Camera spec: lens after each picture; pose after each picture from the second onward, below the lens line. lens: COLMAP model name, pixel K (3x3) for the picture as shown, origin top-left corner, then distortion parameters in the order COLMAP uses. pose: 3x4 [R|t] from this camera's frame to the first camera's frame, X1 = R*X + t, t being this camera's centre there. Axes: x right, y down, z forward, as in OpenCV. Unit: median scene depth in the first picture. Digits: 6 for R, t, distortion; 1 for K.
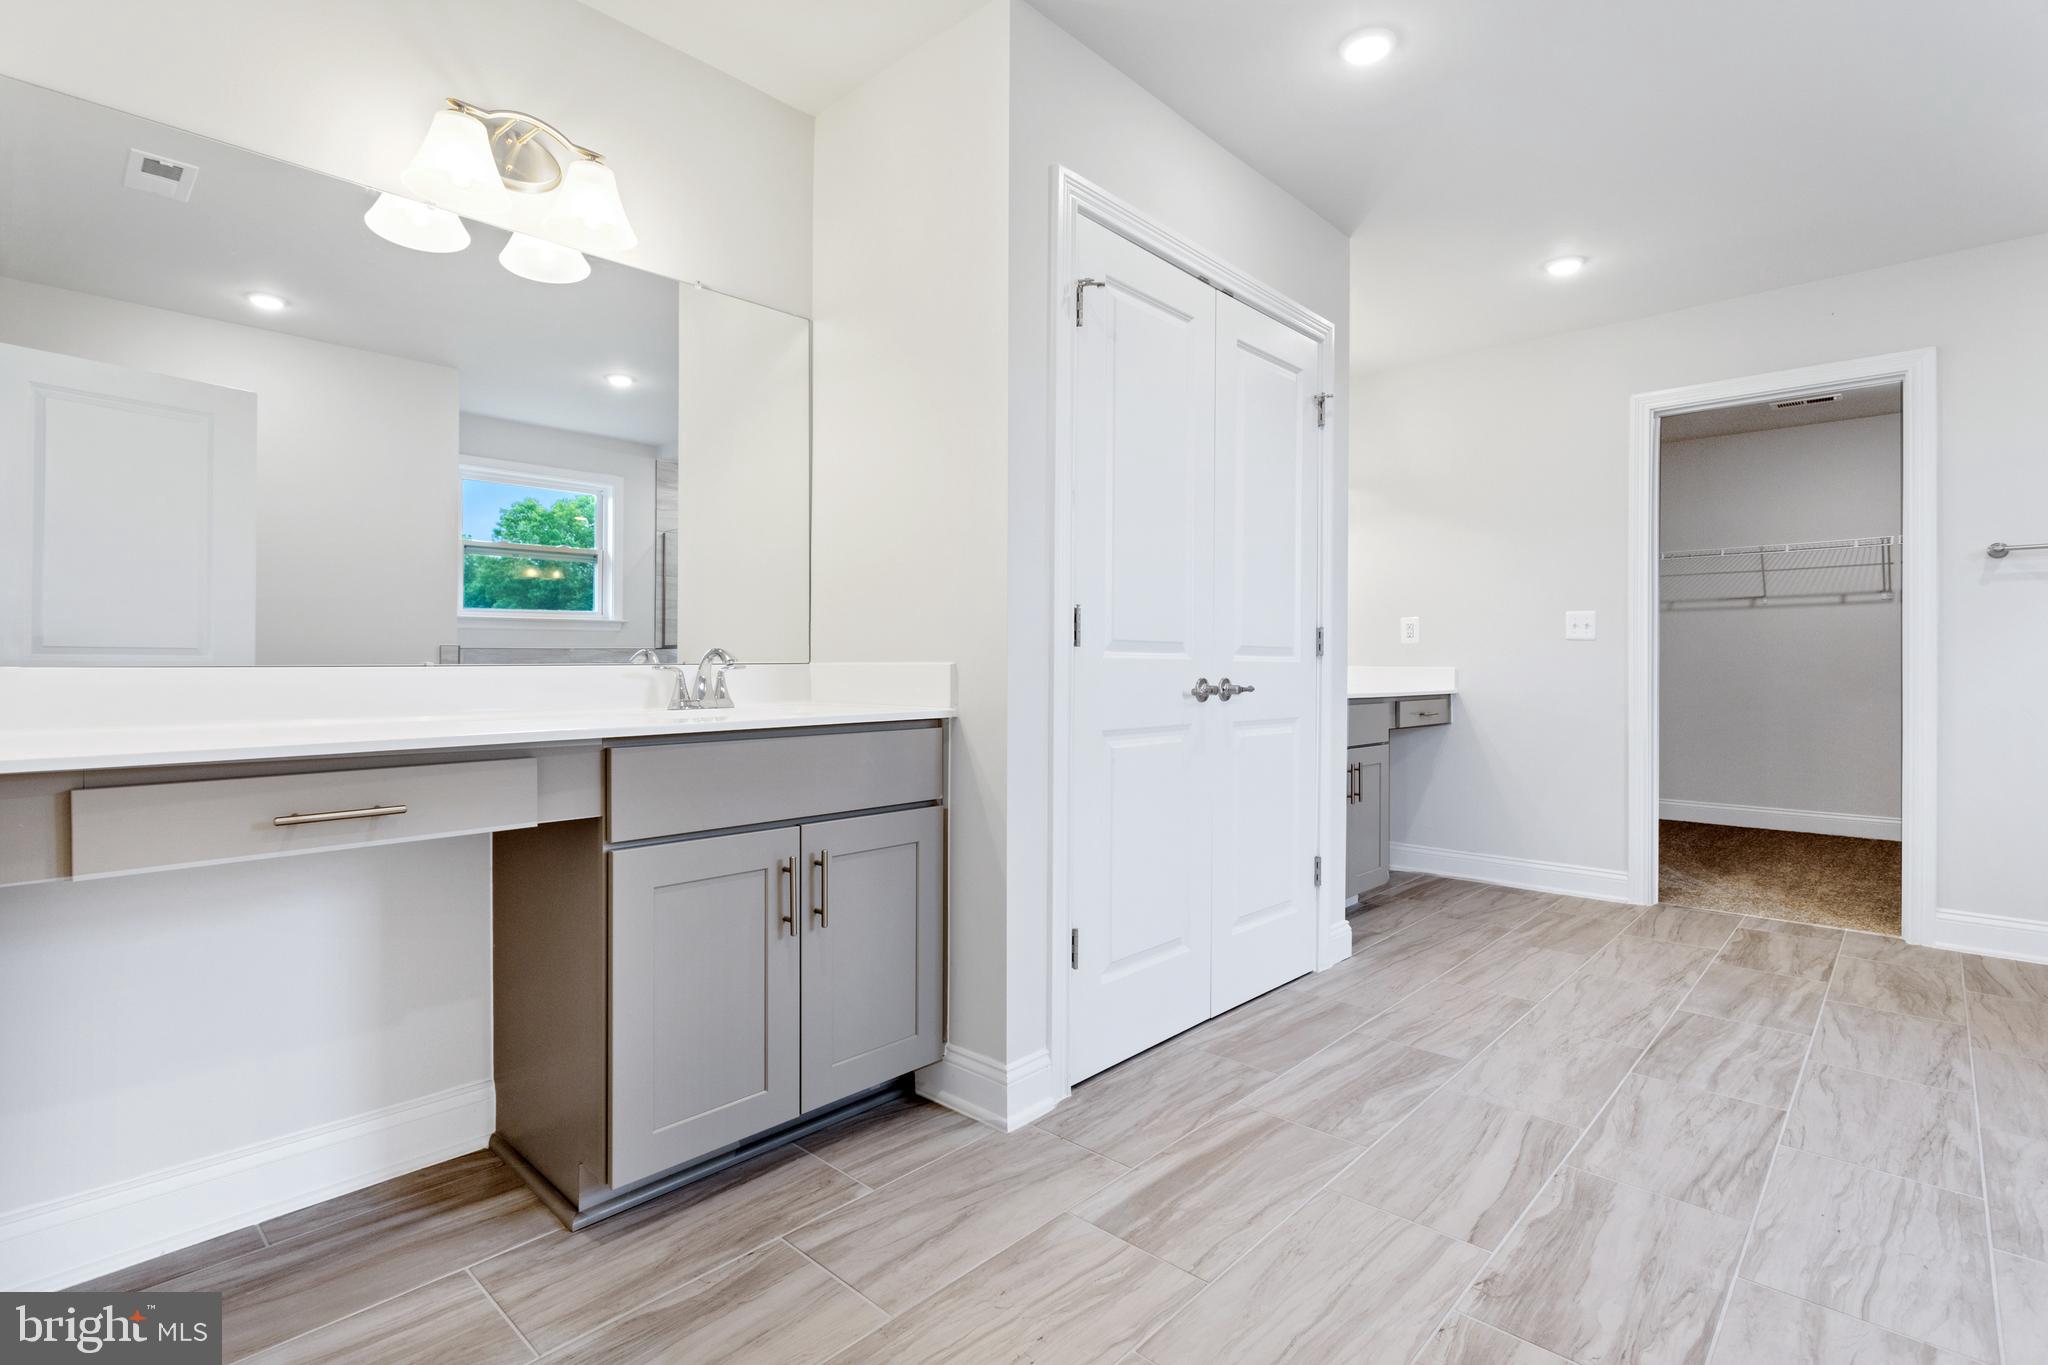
lens RADIAL K [[962.8, 0, 1017.3], [0, 962.8, 663.0], [0, 0, 1]] dist [0.002758, -0.000527]
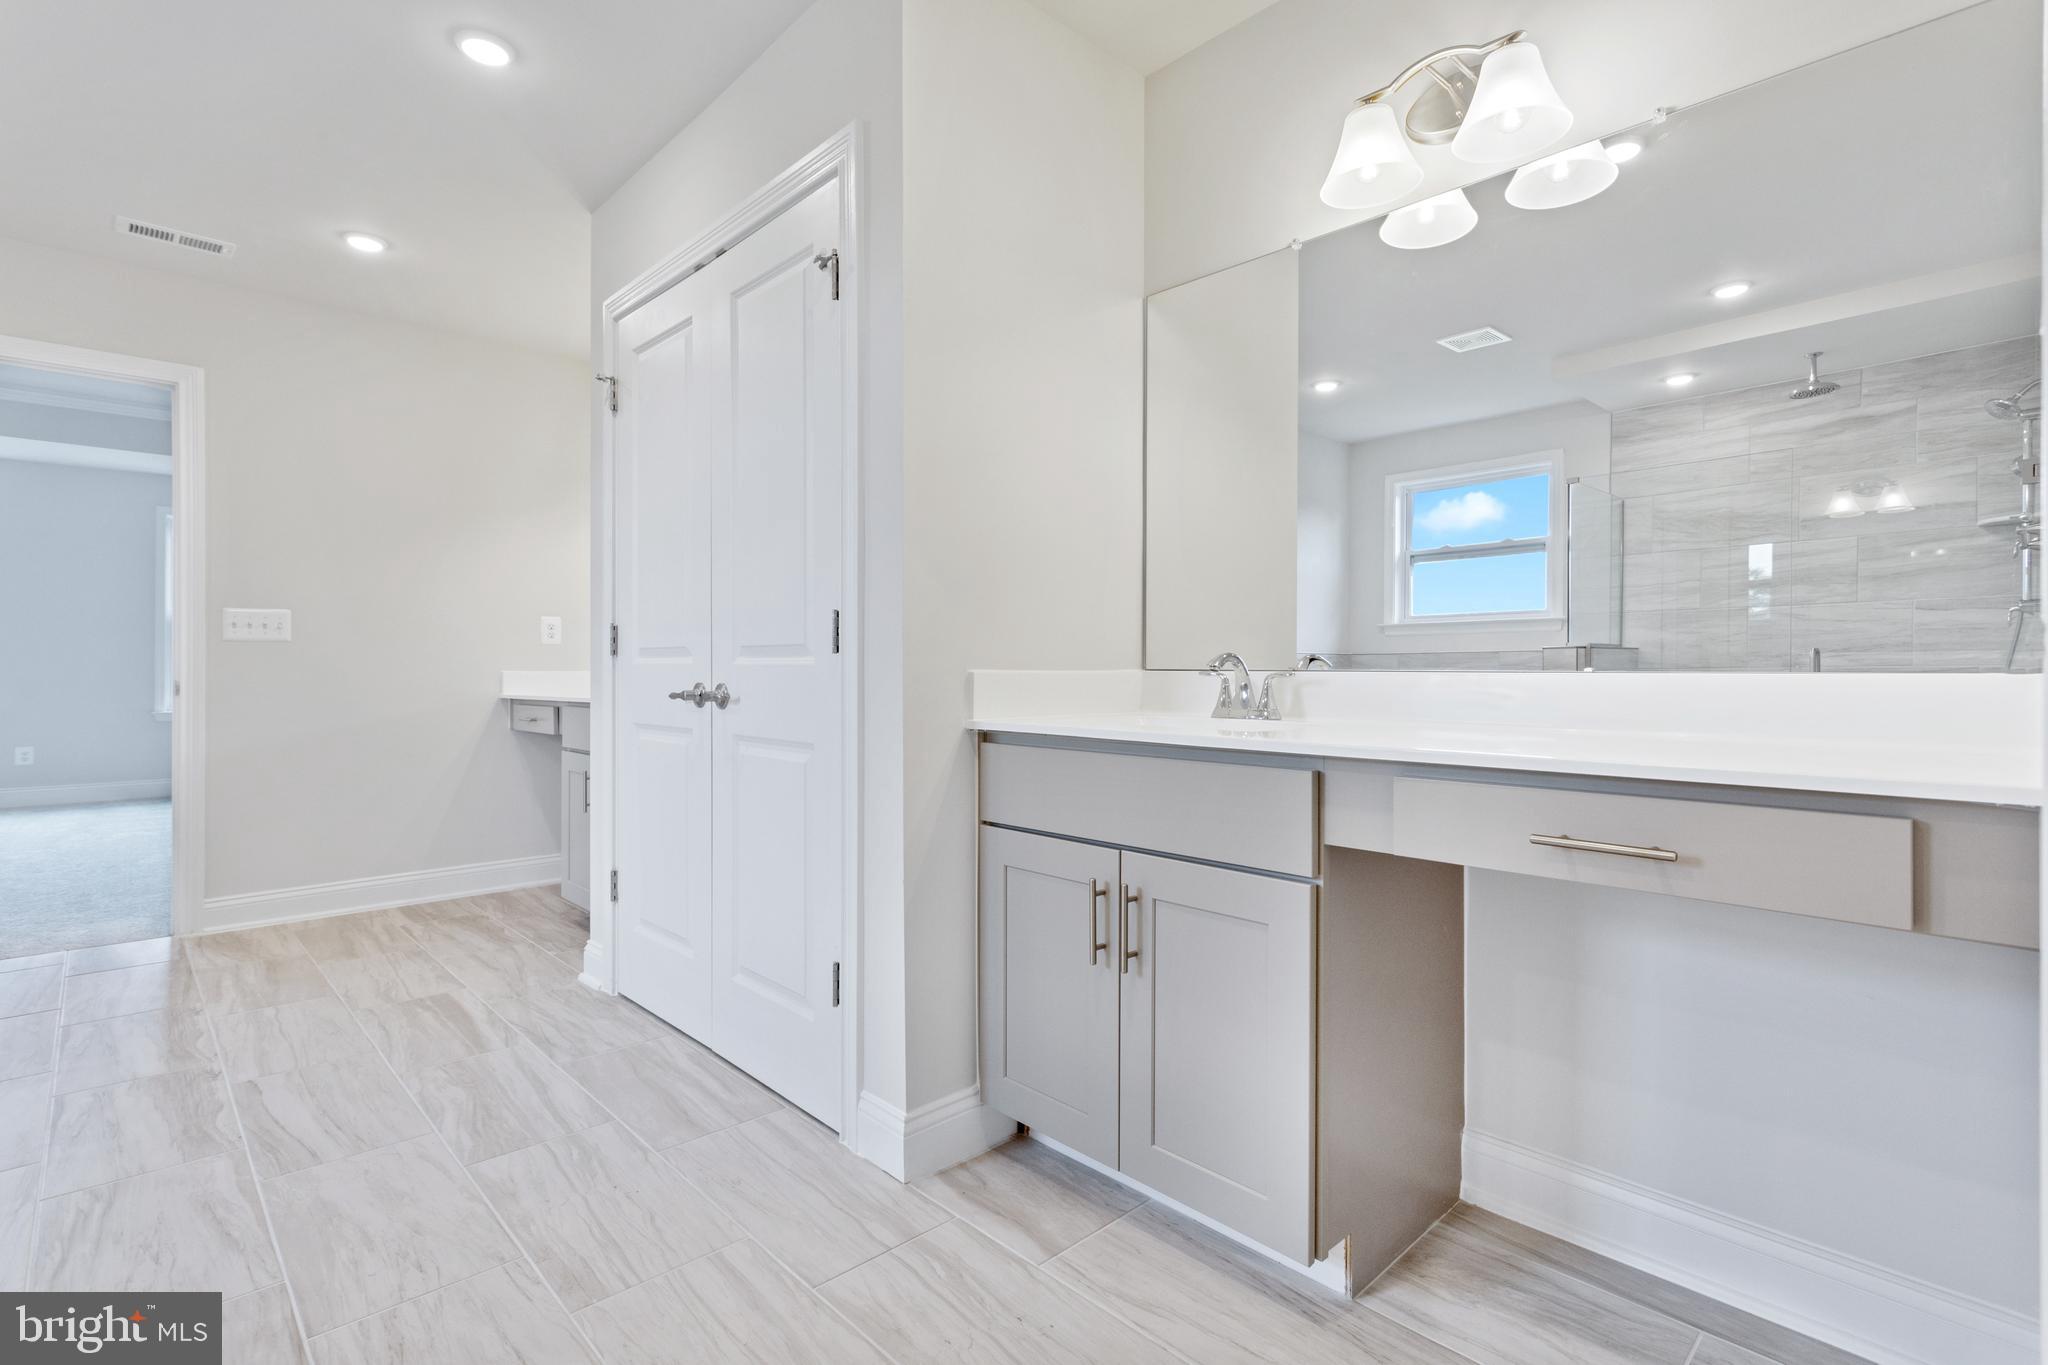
lens RADIAL K [[962.8, 0, 1017.3], [0, 962.8, 663.0], [0, 0, 1]] dist [0.002758, -0.000527]
pose [[-0.053689, -0.007393, -0.998530, 1.388895], [0.003800, 0.999964, -0.007608, 0.005831], [0.998550, -0.004203, -0.053659, 1.677350]]
